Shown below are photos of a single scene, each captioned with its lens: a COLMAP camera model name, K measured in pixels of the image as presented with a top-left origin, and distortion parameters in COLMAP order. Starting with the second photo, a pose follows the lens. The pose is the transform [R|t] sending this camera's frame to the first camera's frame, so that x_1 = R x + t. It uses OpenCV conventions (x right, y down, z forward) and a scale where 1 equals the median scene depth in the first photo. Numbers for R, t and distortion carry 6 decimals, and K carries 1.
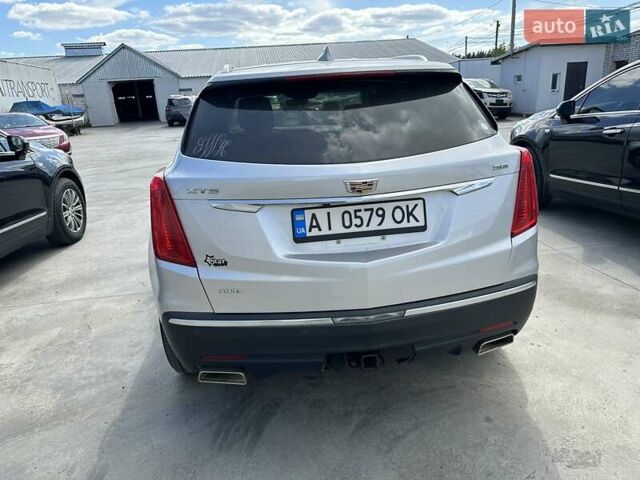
lens RADIAL K [[445.7, 0, 320.2], [0, 445.7, 239.0], [0, 0, 1]] dist [0.017844, -0.019999]
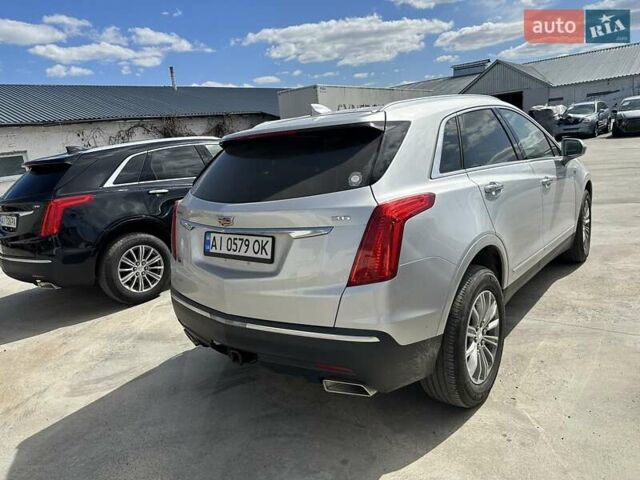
lens RADIAL K [[445.7, 0, 326.9], [0, 445.7, 240.5], [0, 0, 1]] dist [0.017844, -0.019999]
pose [[0.700378, 0.144442, -0.699005, 1.170196], [-0.156500, 0.986556, 0.047053, -0.159950], [0.696404, 0.076439, 0.713567, 0.246242]]
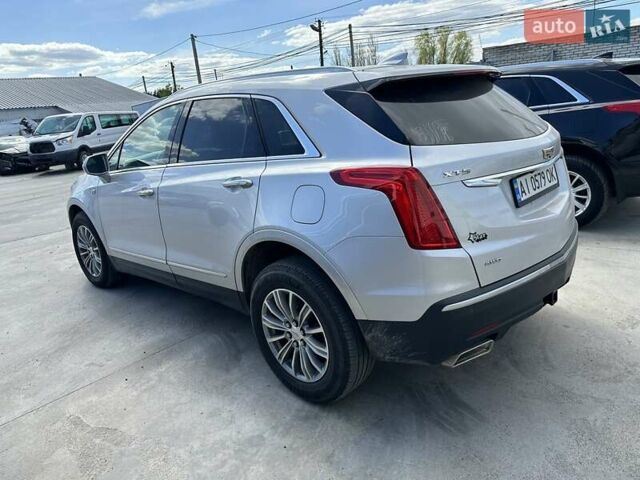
lens RADIAL K [[445.7, 0, 315.2], [0, 445.7, 243.2], [0, 0, 1]] dist [0.017844, -0.019999]
pose [[0.786589, -0.194876, 0.585919, -1.141078], [0.236277, 0.971667, 0.005976, -0.032539], [-0.570483, 0.133738, 0.810348, 0.360126]]
